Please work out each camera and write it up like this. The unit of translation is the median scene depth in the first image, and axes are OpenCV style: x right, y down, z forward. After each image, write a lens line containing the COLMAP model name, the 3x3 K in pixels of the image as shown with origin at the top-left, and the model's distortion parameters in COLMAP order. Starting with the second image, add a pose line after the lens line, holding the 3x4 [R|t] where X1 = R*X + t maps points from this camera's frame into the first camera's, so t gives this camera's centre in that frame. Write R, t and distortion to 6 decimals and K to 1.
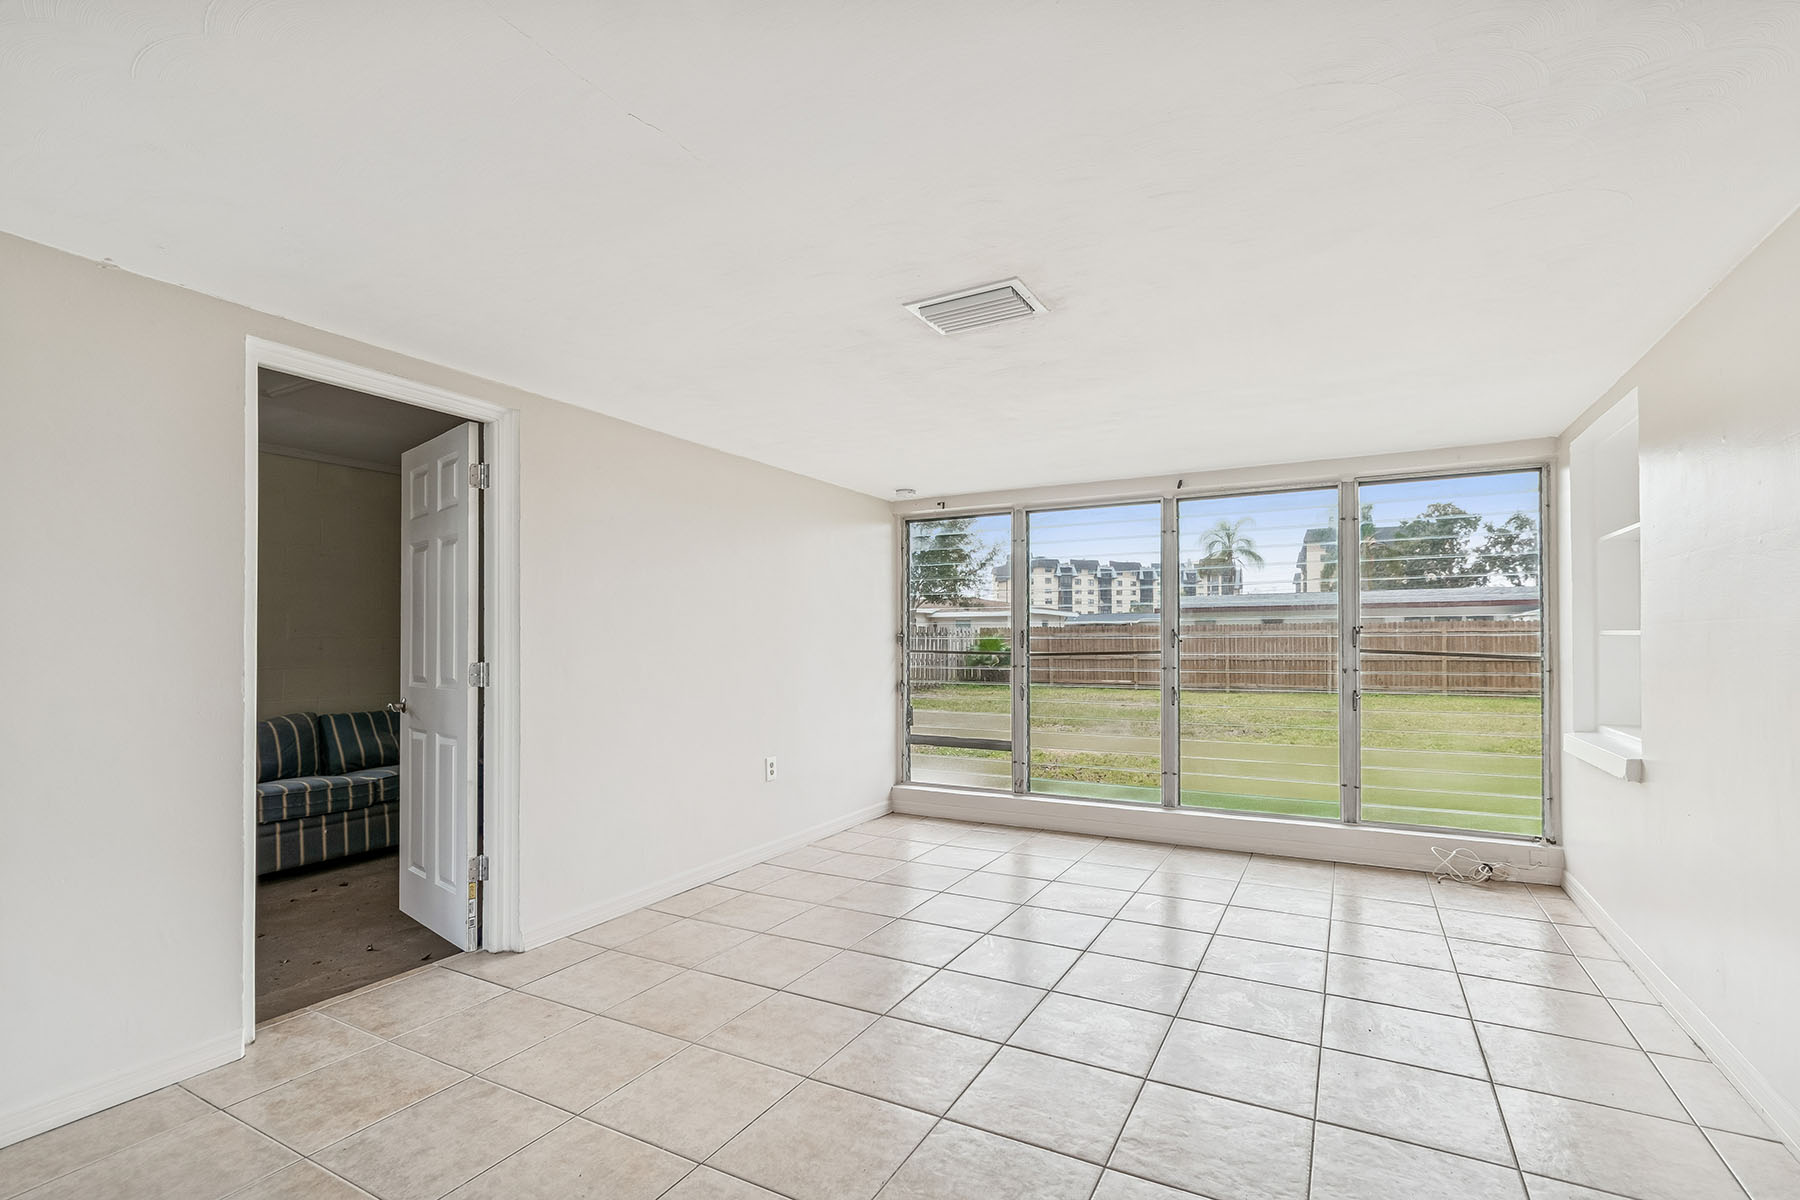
lens RADIAL K [[812.1, 0, 918.0], [0, 812.1, 634.8], [0, 0, 1]] dist [0.000568, -0.000178]
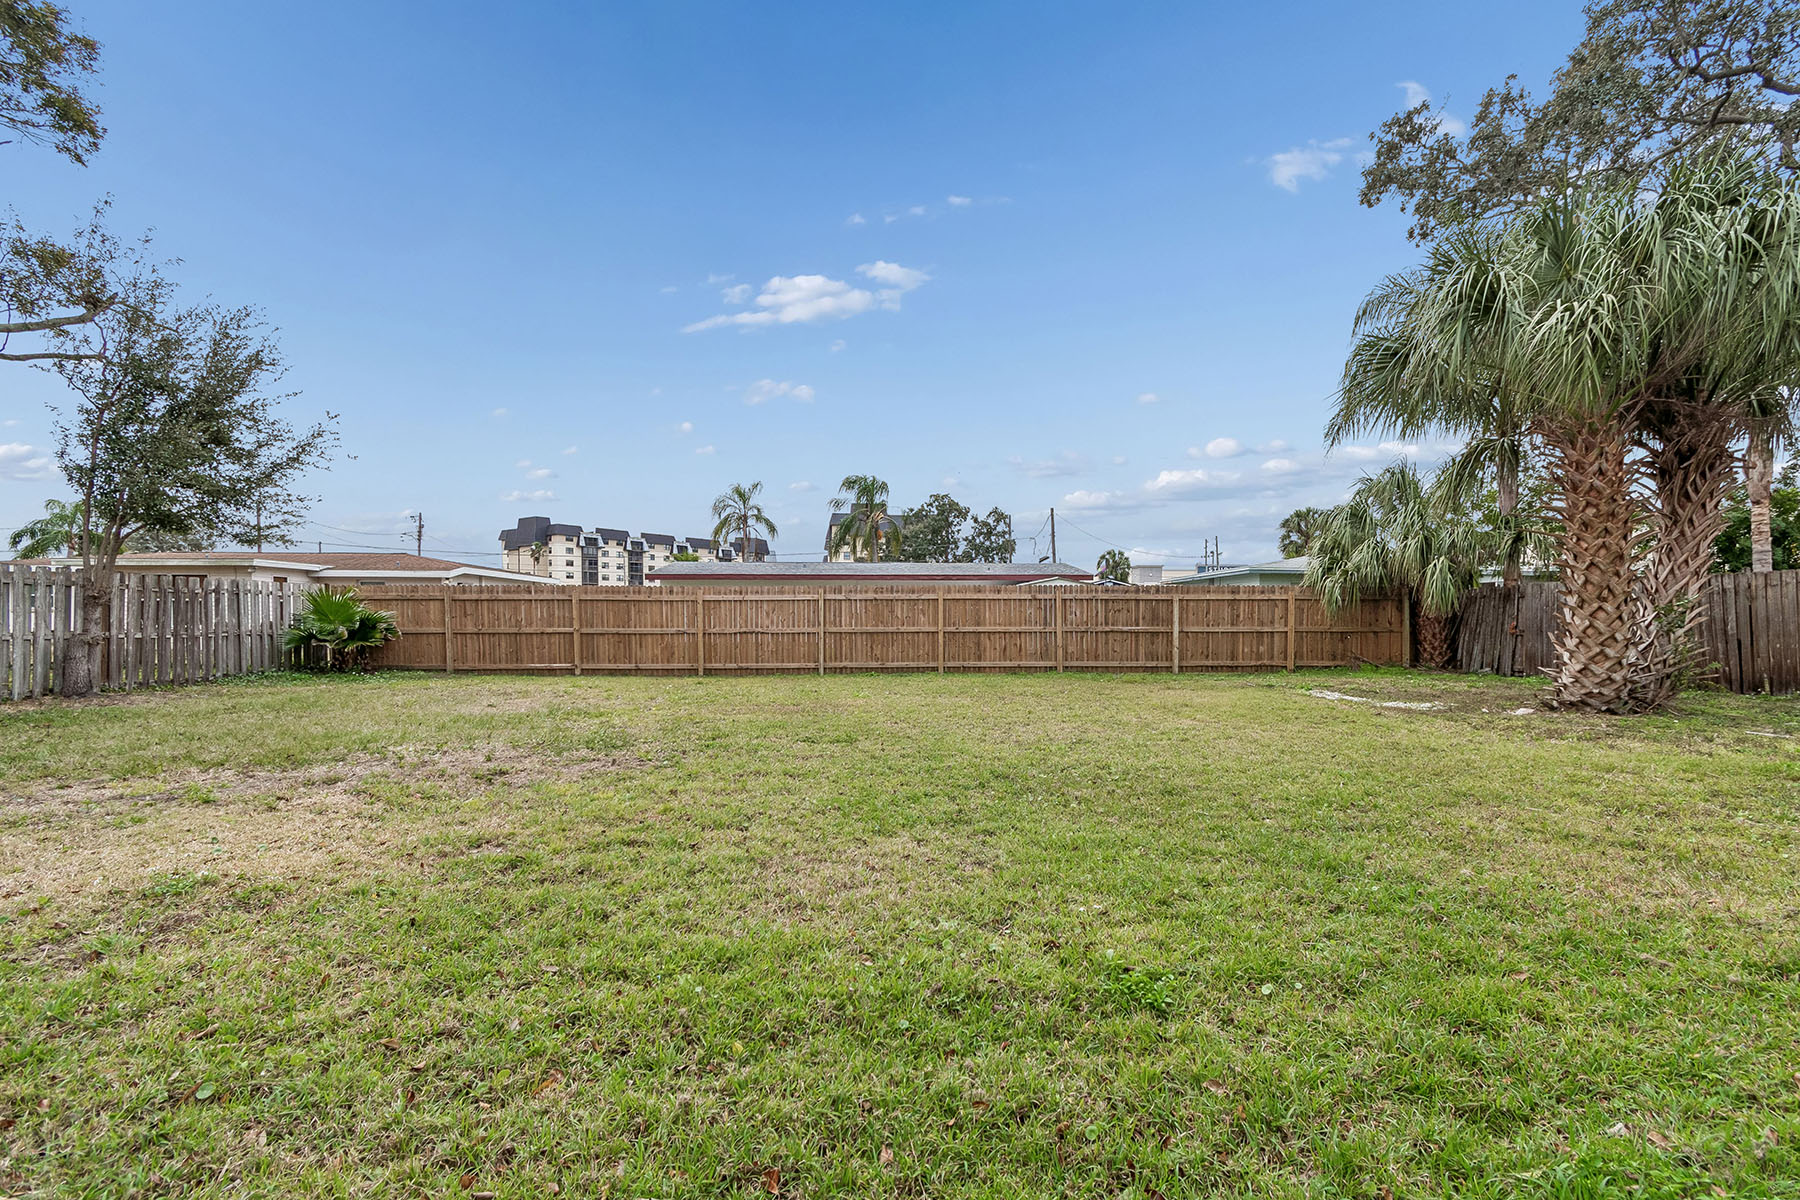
lens RADIAL K [[812.1, 0, 918.0], [0, 812.1, 634.8], [0, 0, 1]] dist [0.000568, -0.000178]
pose [[0.854632, -0.004207, 0.519217, 0.629746], [-0.009155, 0.999690, 0.023169, 0.051055], [-0.519154, -0.024554, 0.854328, 0.952774]]
